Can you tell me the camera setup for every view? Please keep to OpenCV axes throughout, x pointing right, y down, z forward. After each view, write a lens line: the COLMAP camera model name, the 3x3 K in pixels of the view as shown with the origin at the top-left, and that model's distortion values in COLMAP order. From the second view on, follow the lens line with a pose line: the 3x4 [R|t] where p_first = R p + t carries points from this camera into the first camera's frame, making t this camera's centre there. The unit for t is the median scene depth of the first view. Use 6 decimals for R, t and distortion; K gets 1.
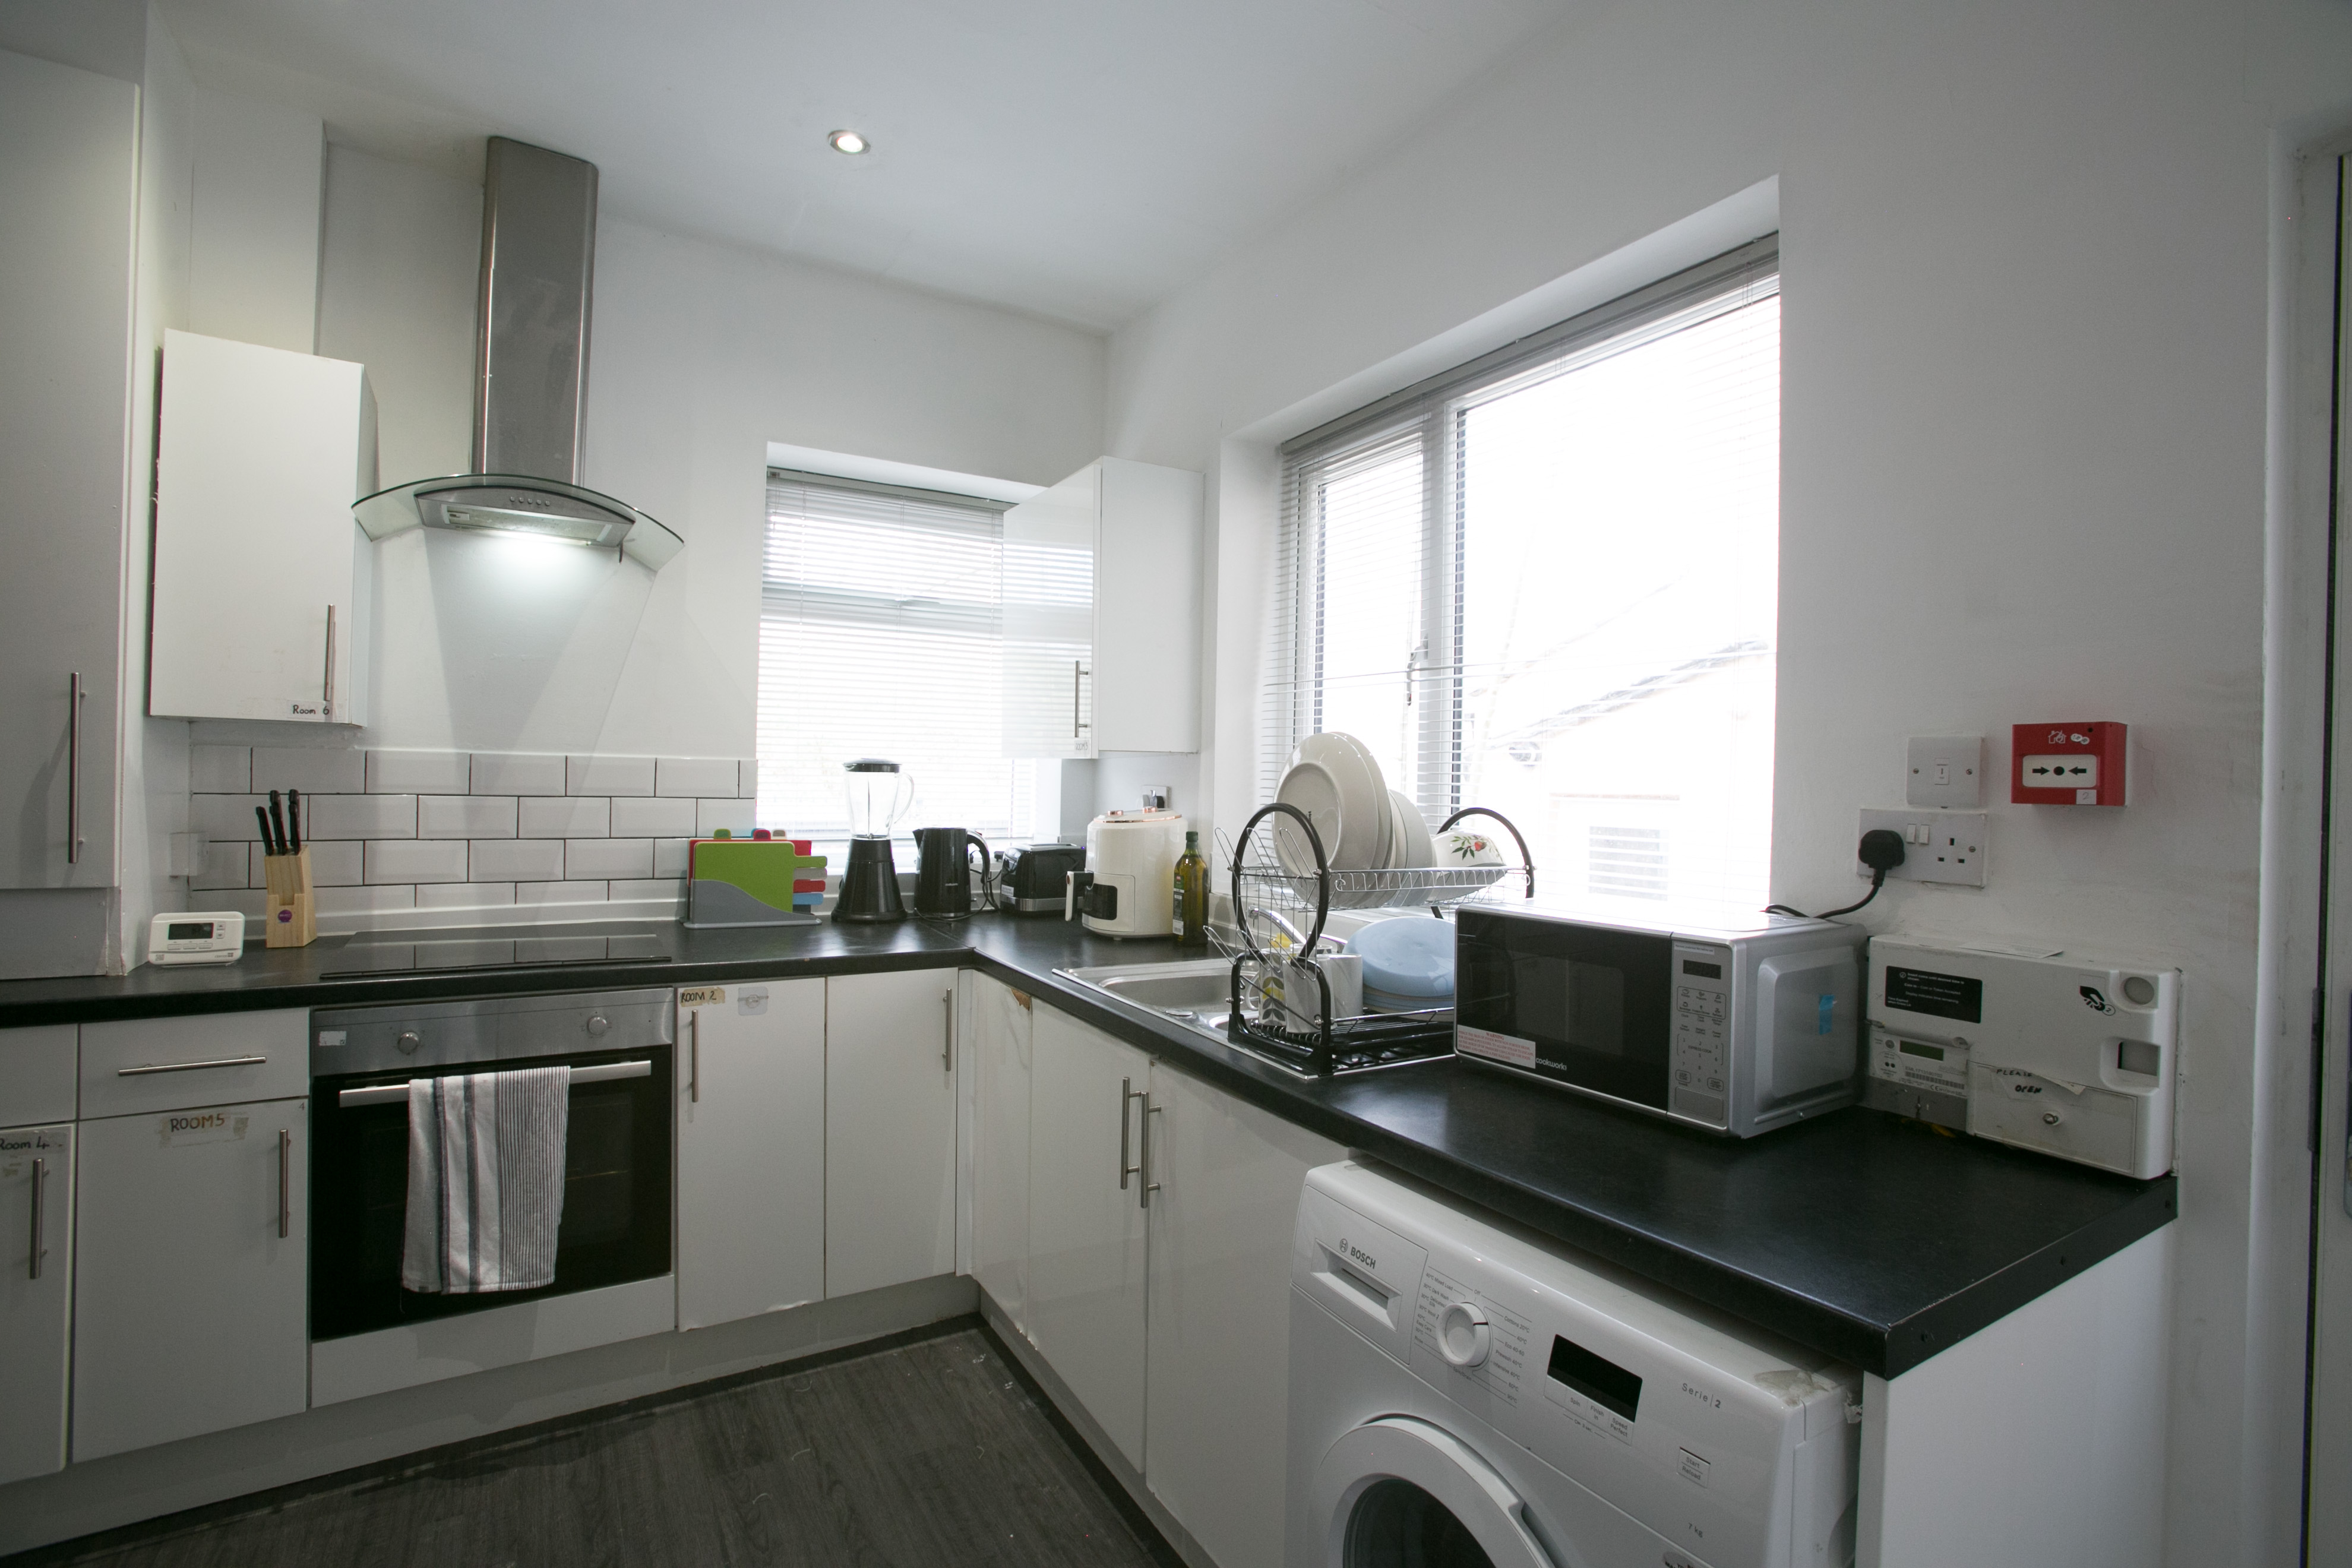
lens RADIAL K [[1090.0, 0, 1167.1], [0, 1090.0, 782.5], [0, 0, 1]] dist [-0.062766, 0.030056]
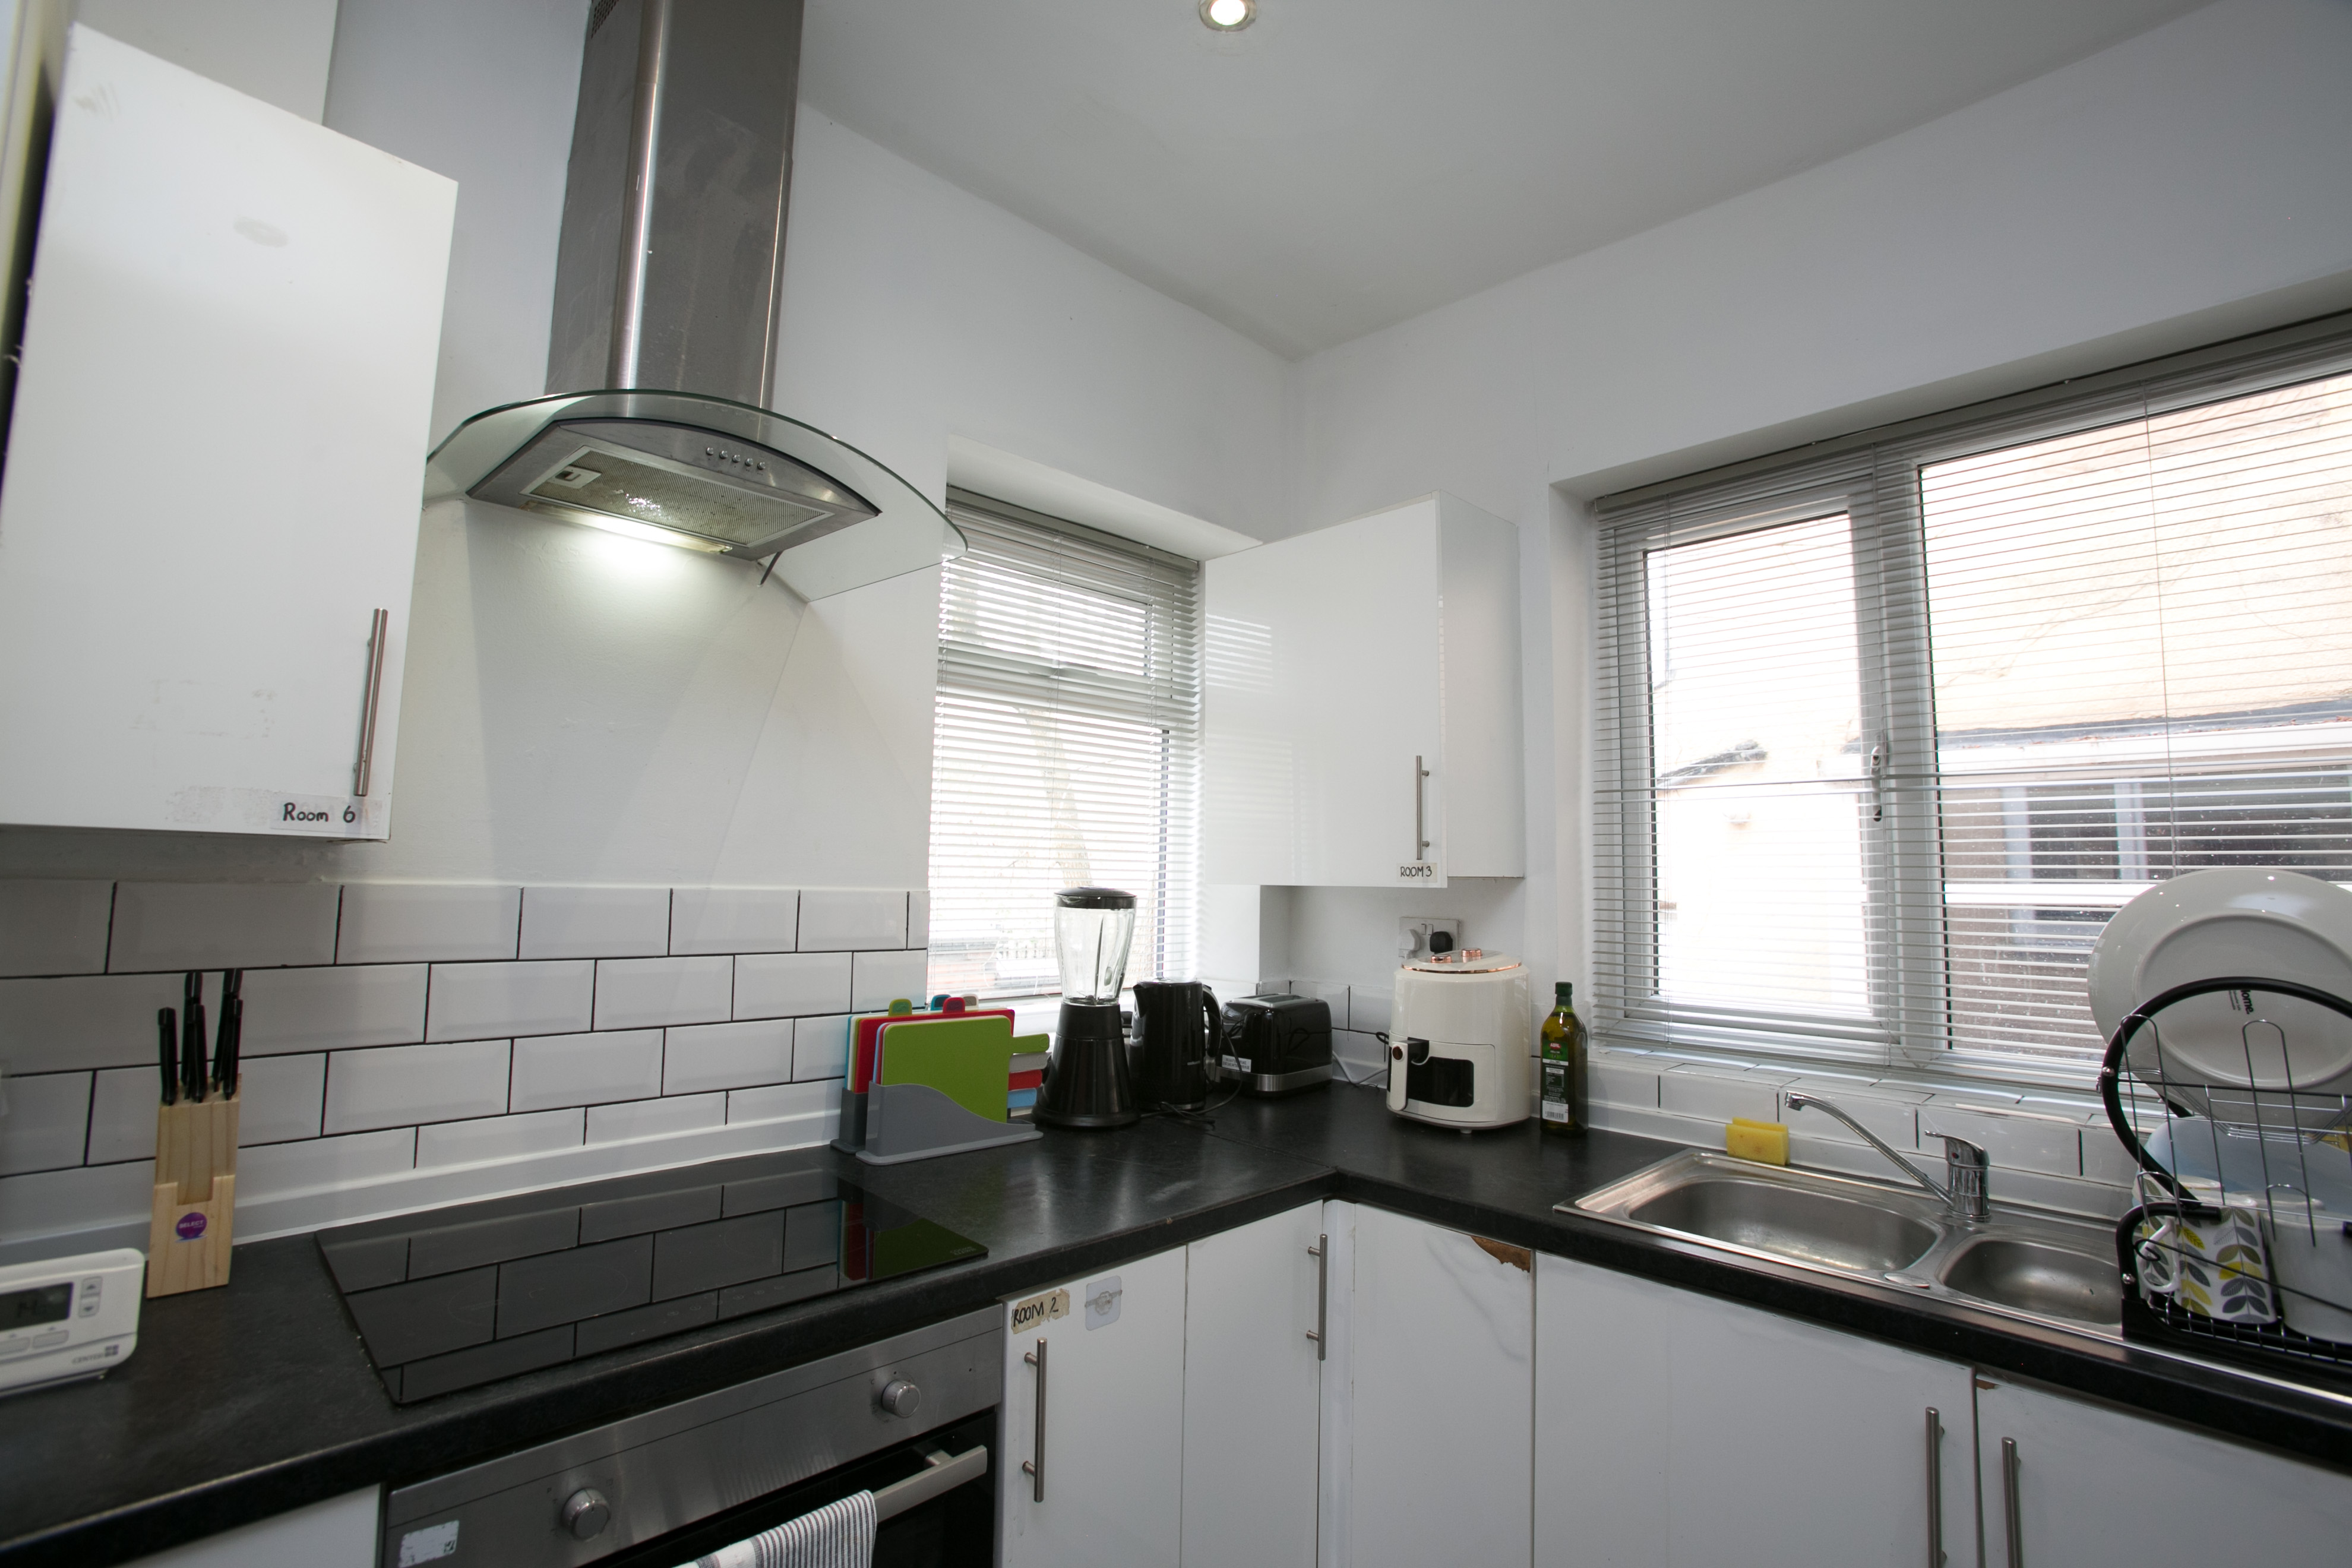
lens RADIAL K [[1081.3, 0, 1191.8], [0, 1081.3, 784.1], [0, 0, 1]] dist [-0.056289, 0.018346]
pose [[0.968002, 0.017403, 0.250338, -0.451229], [0.005069, 0.996033, -0.088840, -0.030487], [-0.250891, 0.087267, 0.964074, 0.353714]]
